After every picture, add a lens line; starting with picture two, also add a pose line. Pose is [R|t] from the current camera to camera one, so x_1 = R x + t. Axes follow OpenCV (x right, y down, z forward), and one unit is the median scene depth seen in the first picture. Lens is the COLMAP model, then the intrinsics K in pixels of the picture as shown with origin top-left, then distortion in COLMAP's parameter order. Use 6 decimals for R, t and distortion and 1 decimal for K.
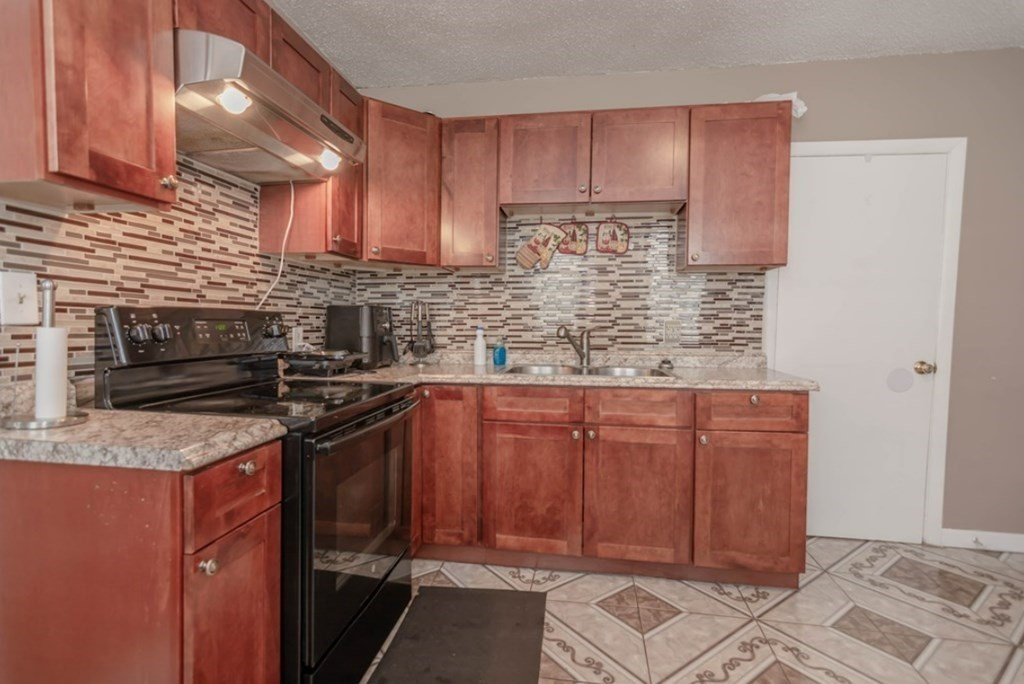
lens RADIAL K [[509.2, 0, 511.6], [0, 509.2, 339.3], [0, 0, 1]] dist [-0.002095, 0.003608]
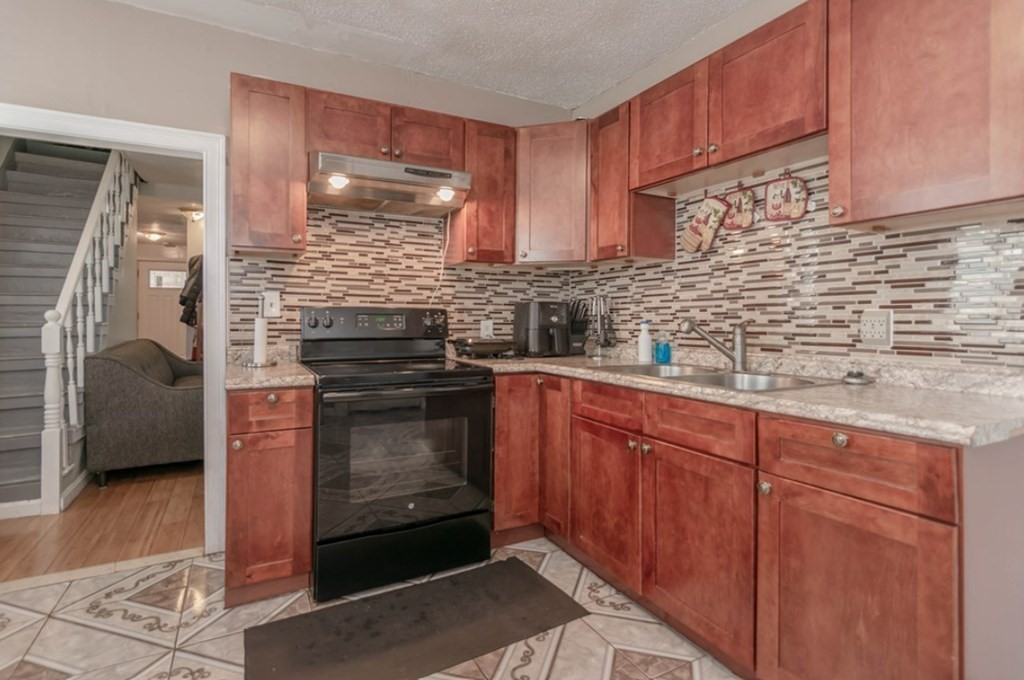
lens RADIAL K [[509.2, 0, 496.6], [0, 509.2, 309.6], [0, 0, 1]] dist [-0.002095, 0.003608]
pose [[0.585271, -0.018165, -0.810634, 0.698679], [-0.025946, 0.998817, -0.041115, 0.000656], [0.810423, 0.045096, 0.584108, 0.306778]]
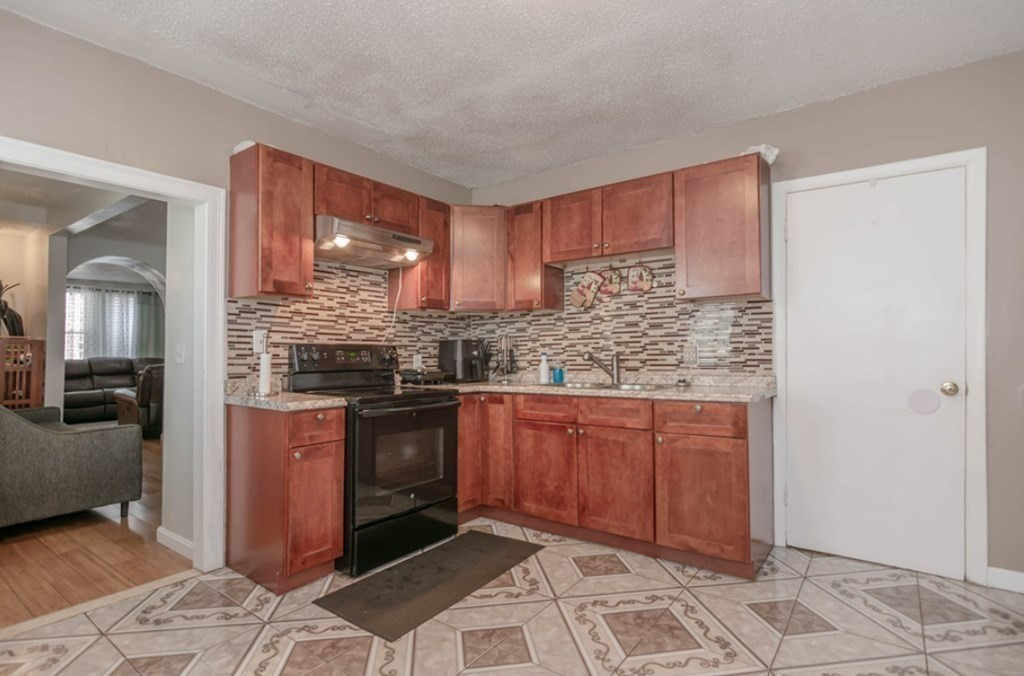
lens RADIAL K [[520.5, 0, 503.5], [0, 520.5, 333.7], [0, 0, 1]] dist [0.002532, 0.000112]
pose [[0.878666, -0.032622, -0.476322, 0.640379], [-0.002352, 0.997355, -0.072645, 0.030106], [0.477432, 0.064951, 0.876265, -0.309130]]
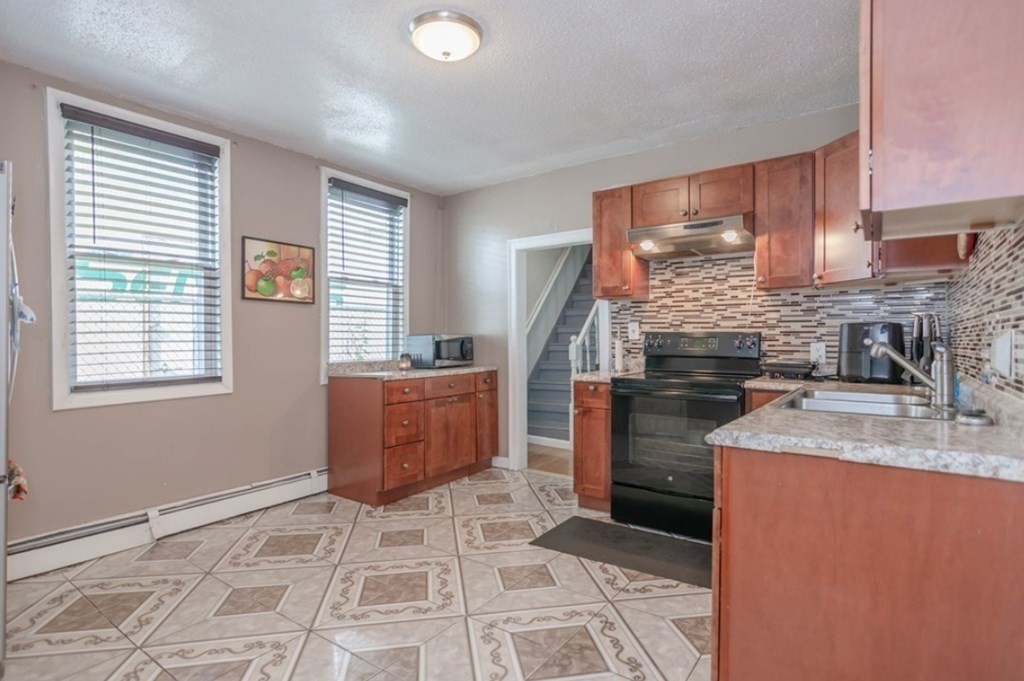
lens RADIAL K [[509.2, 0, 528.6], [0, 509.2, 342.8], [0, 0, 1]] dist [-0.002095, 0.003608]
pose [[-0.436200, 0.000592, -0.899850, 1.175499], [-0.033249, 0.999306, 0.016775, -0.022816], [0.899235, 0.037236, -0.435878, 1.008094]]
